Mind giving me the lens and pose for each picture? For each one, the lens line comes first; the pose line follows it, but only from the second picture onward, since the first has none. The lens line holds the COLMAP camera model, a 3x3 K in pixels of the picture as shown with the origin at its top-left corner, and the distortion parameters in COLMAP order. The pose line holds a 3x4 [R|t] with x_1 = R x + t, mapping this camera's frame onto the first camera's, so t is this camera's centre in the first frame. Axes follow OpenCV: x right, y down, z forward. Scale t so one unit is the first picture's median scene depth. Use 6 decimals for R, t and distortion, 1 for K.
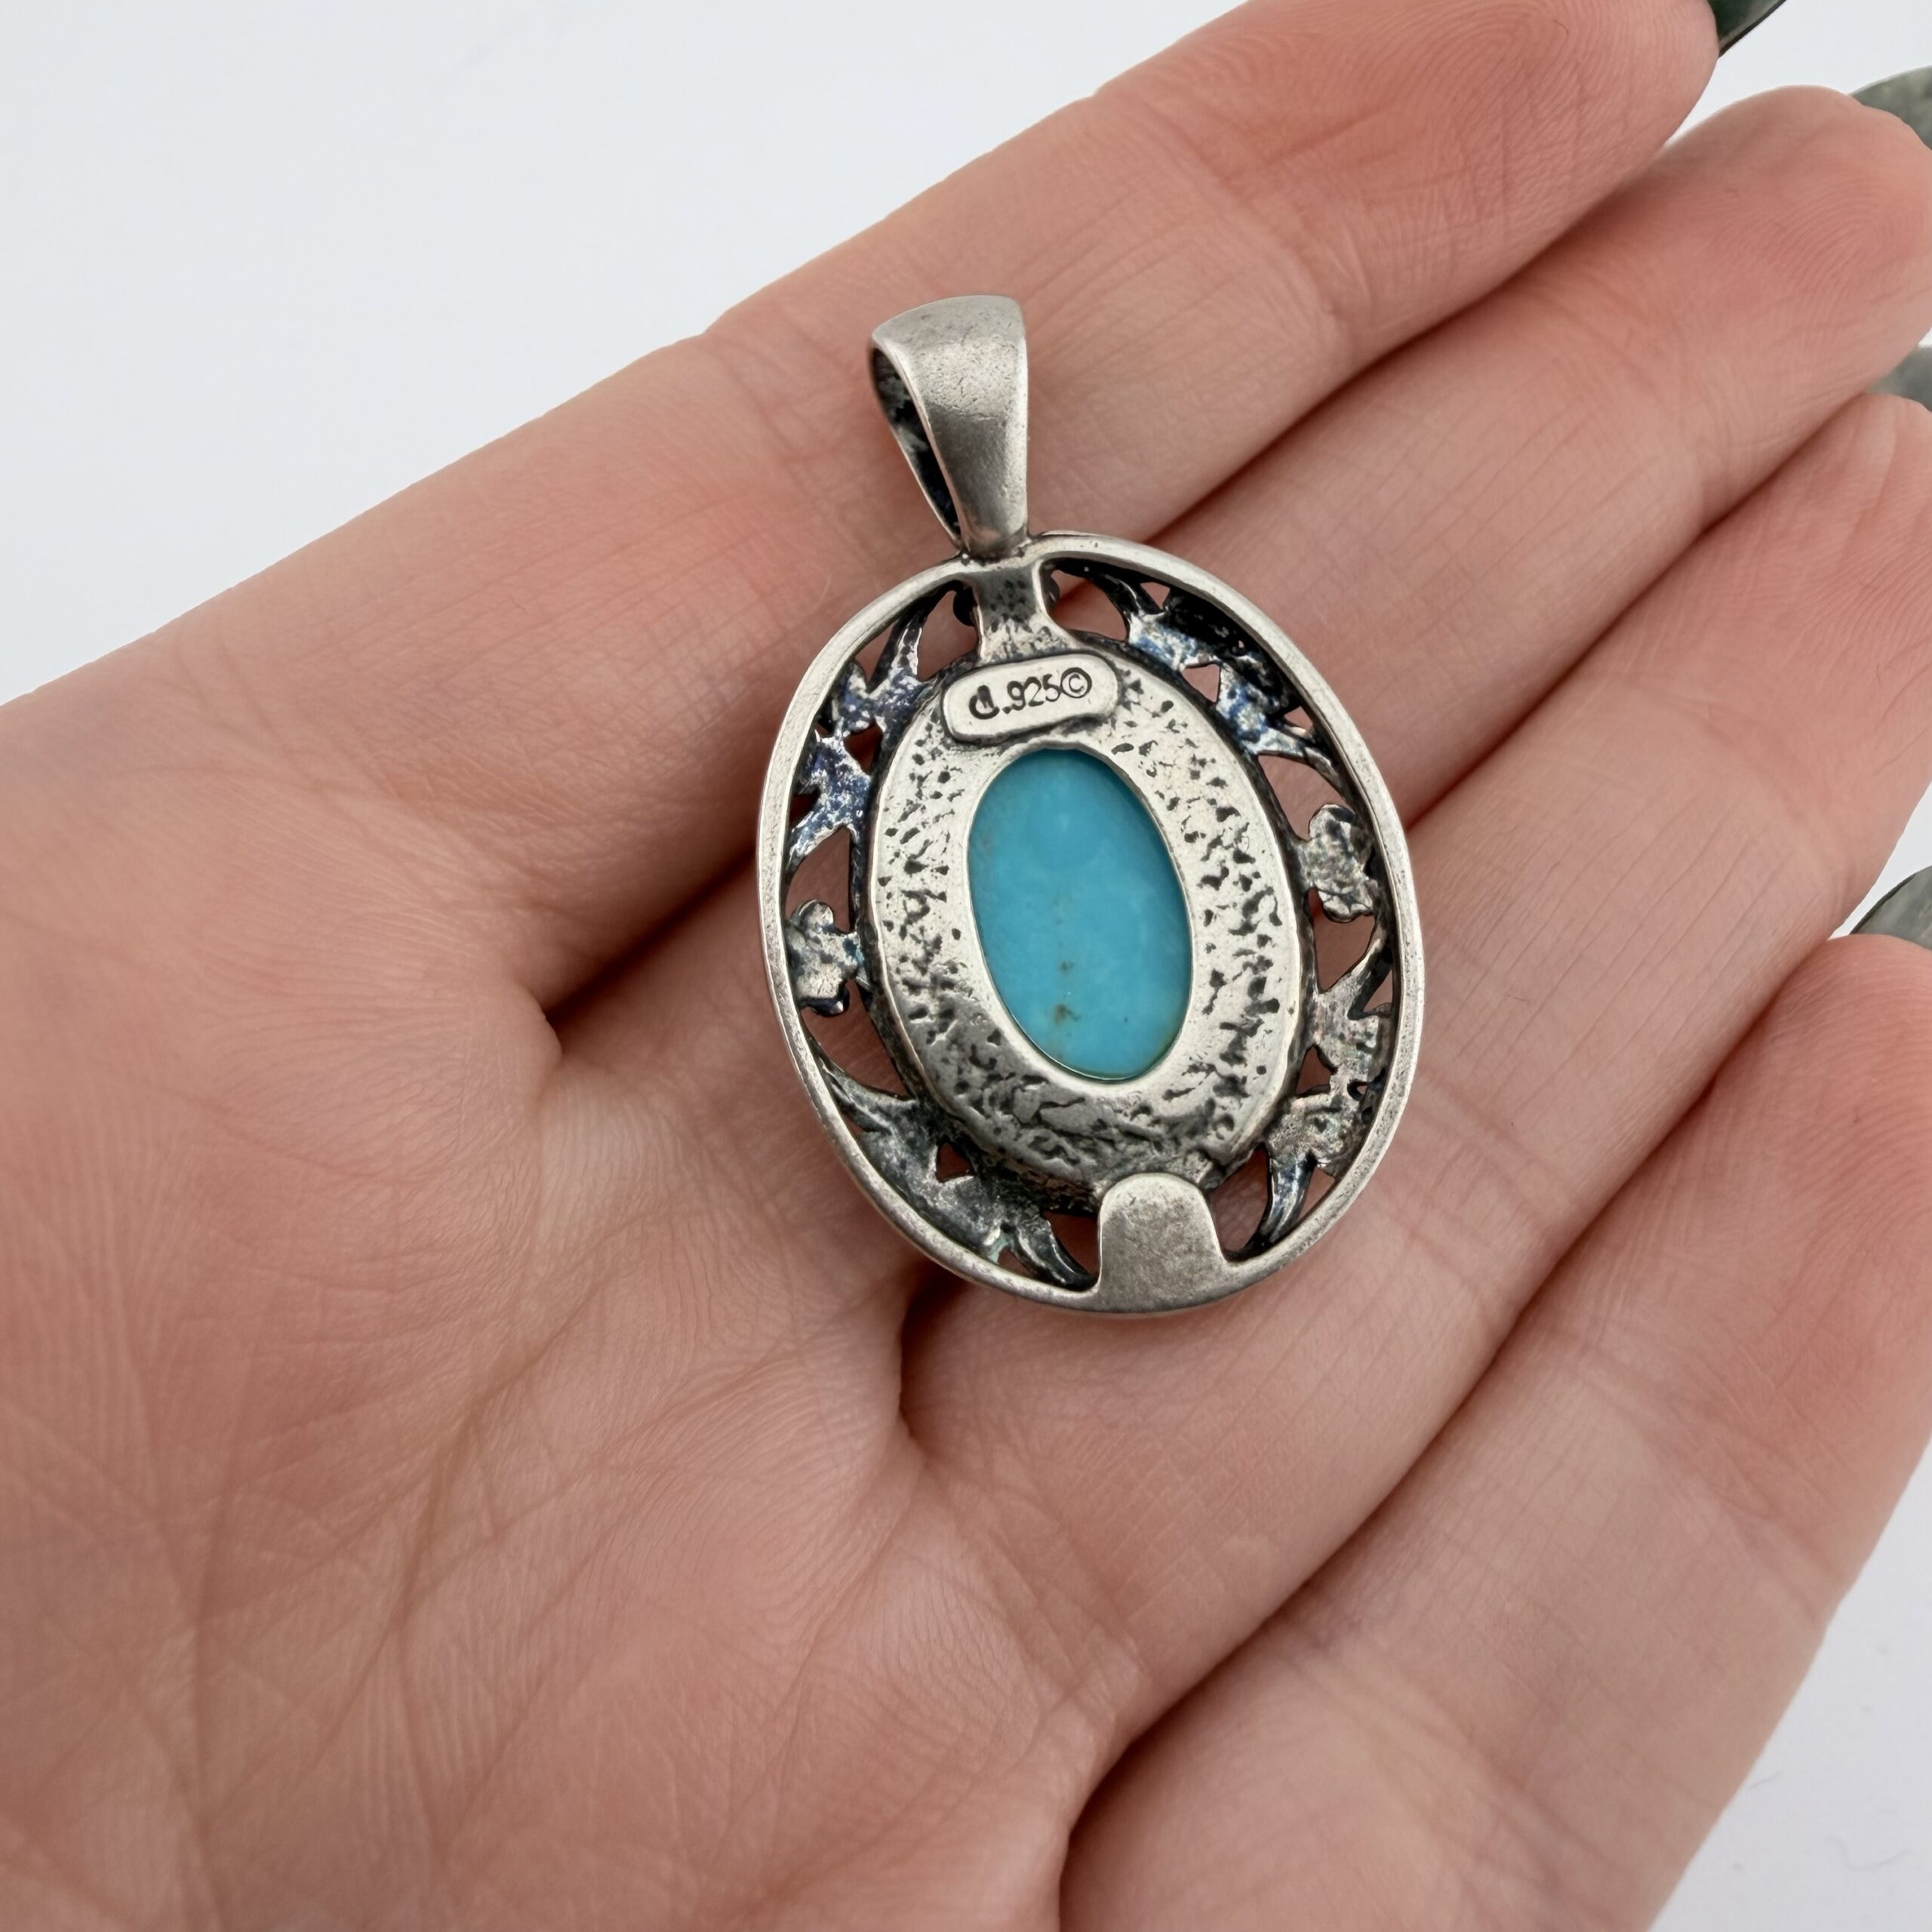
lens RADIAL K [[2056.7, 0, 967.5], [0, 2056.7, 723.3], [0, 0, 1]] dist [0.007478, 0.020442]
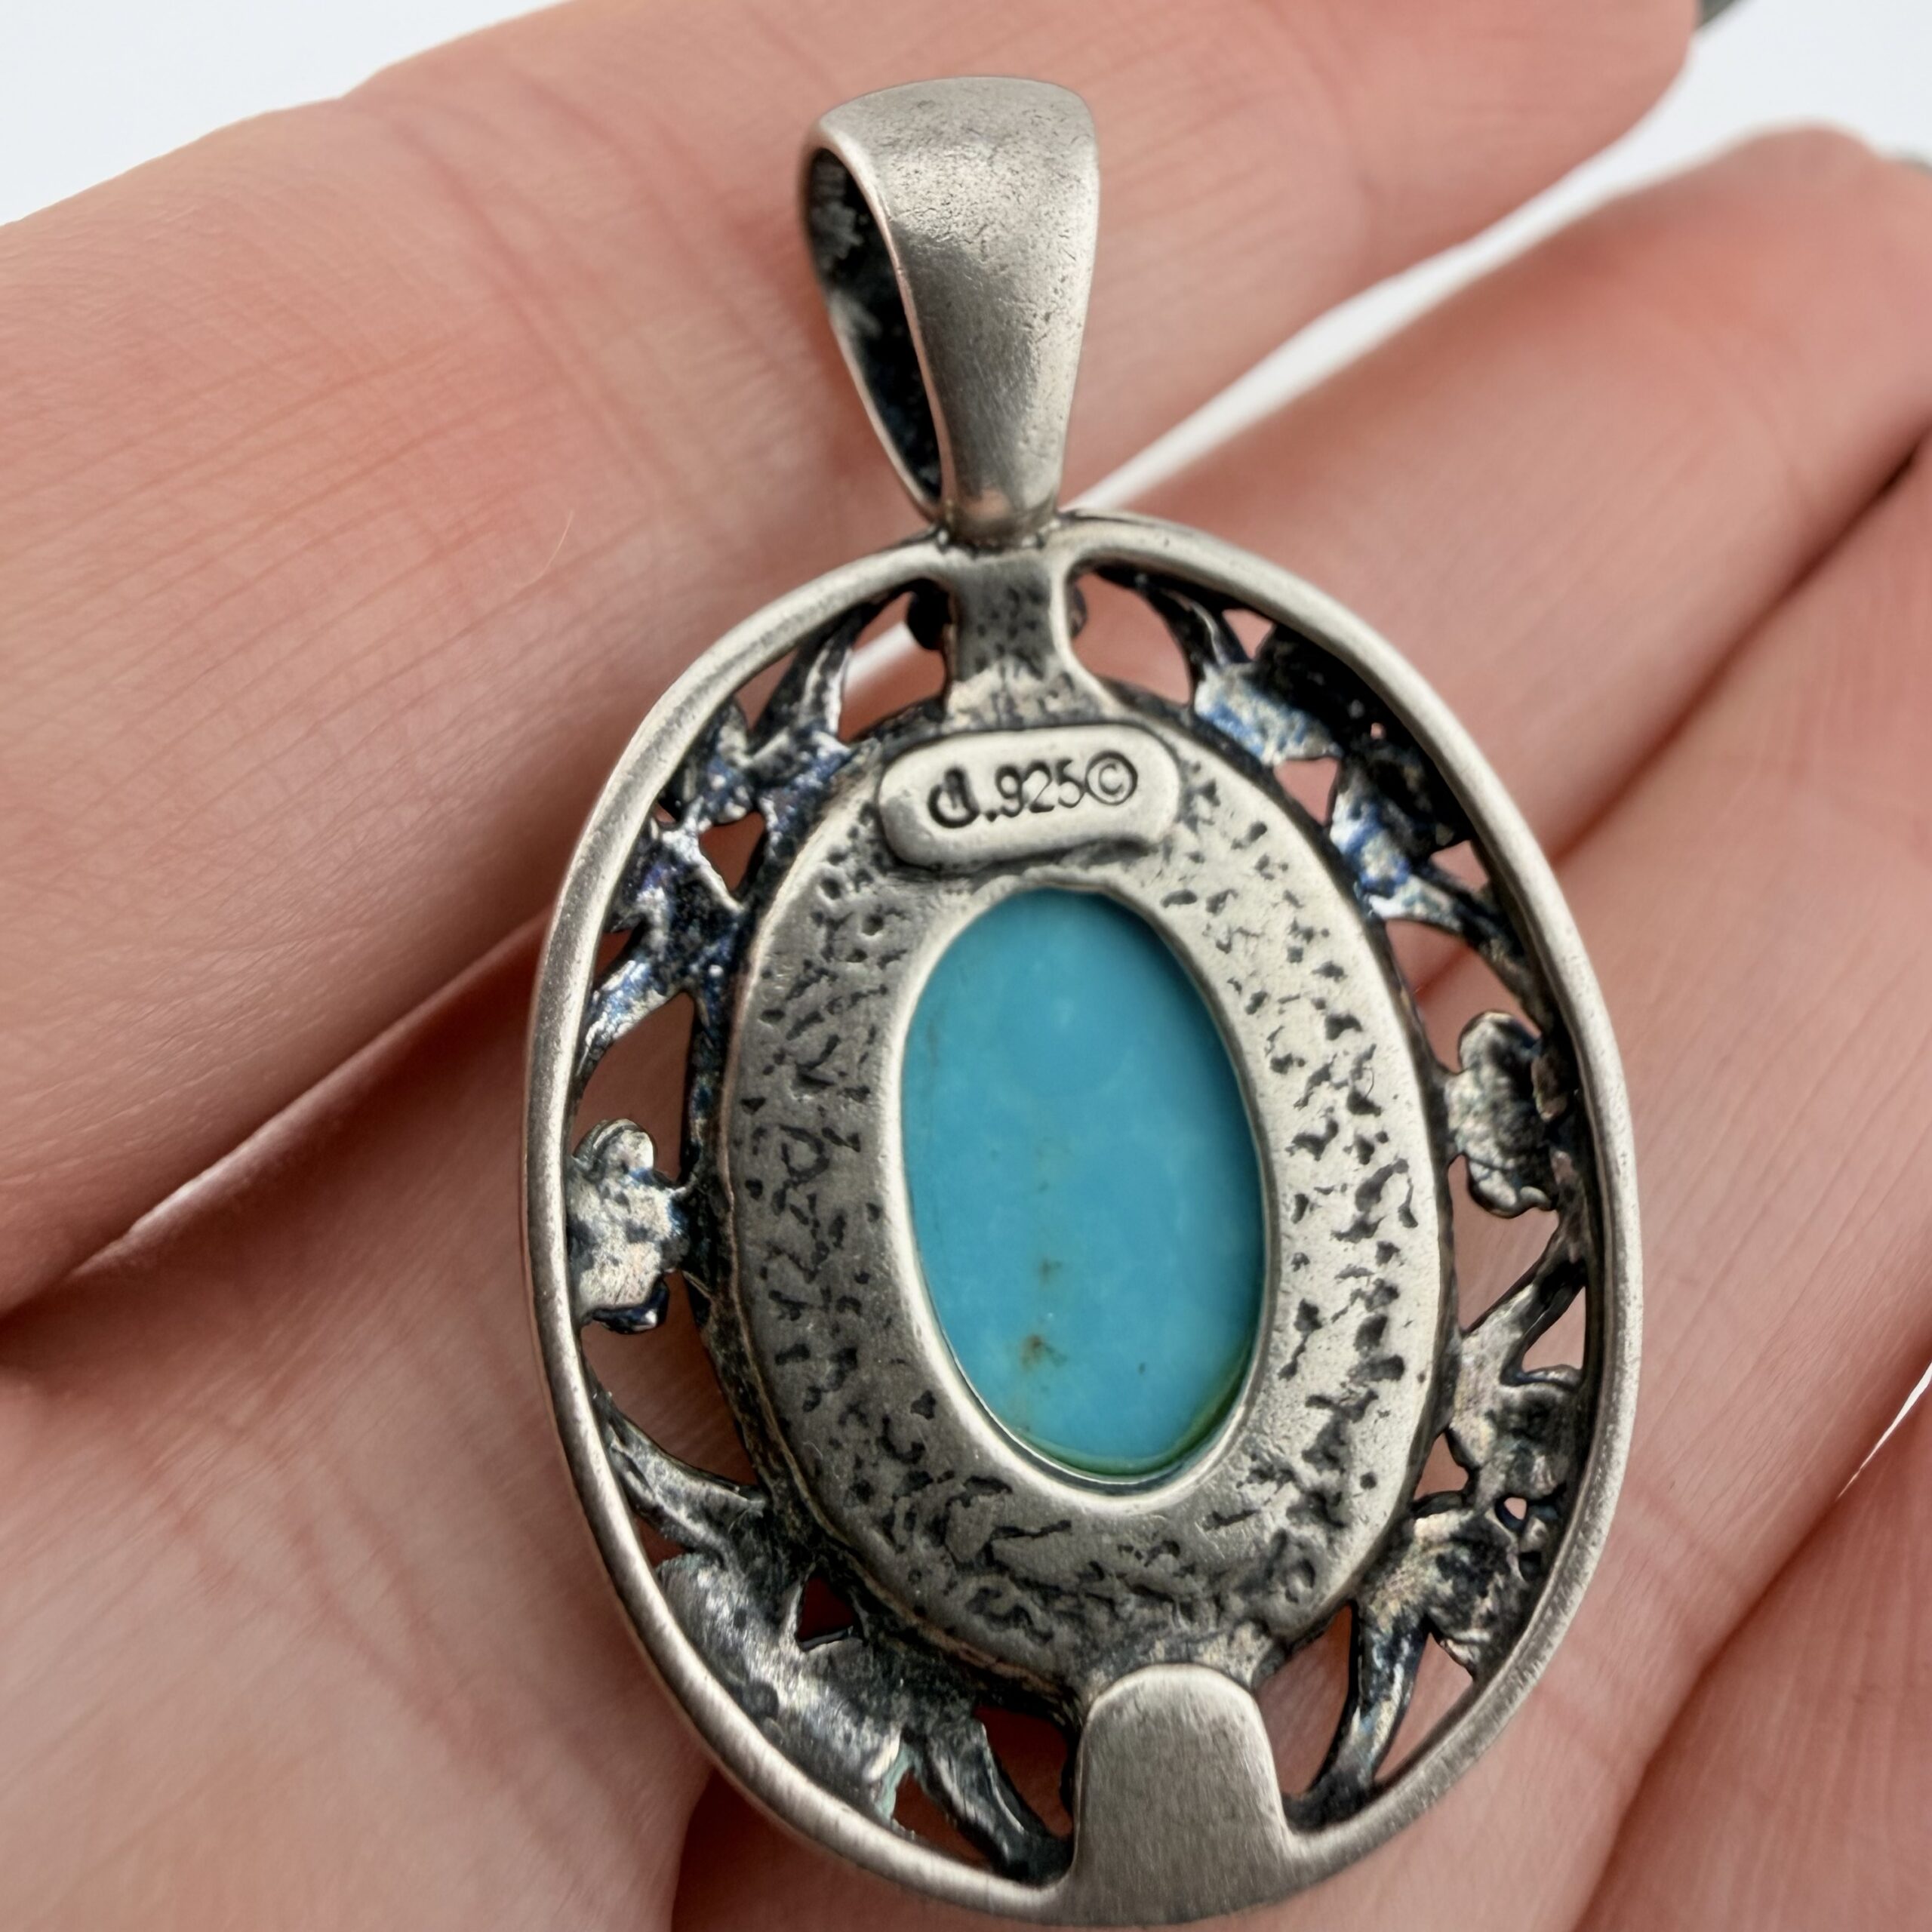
lens RADIAL K [[2056.7, 0, 967.5], [0, 2056.7, 723.3], [0, 0, 1]] dist [0.007478, 0.020442]
pose [[0.987052, 0.099548, 0.125769, -0.063128], [-0.107313, 0.992617, 0.056530, -0.064433], [-0.119213, -0.069295, 0.990448, 0.438492]]
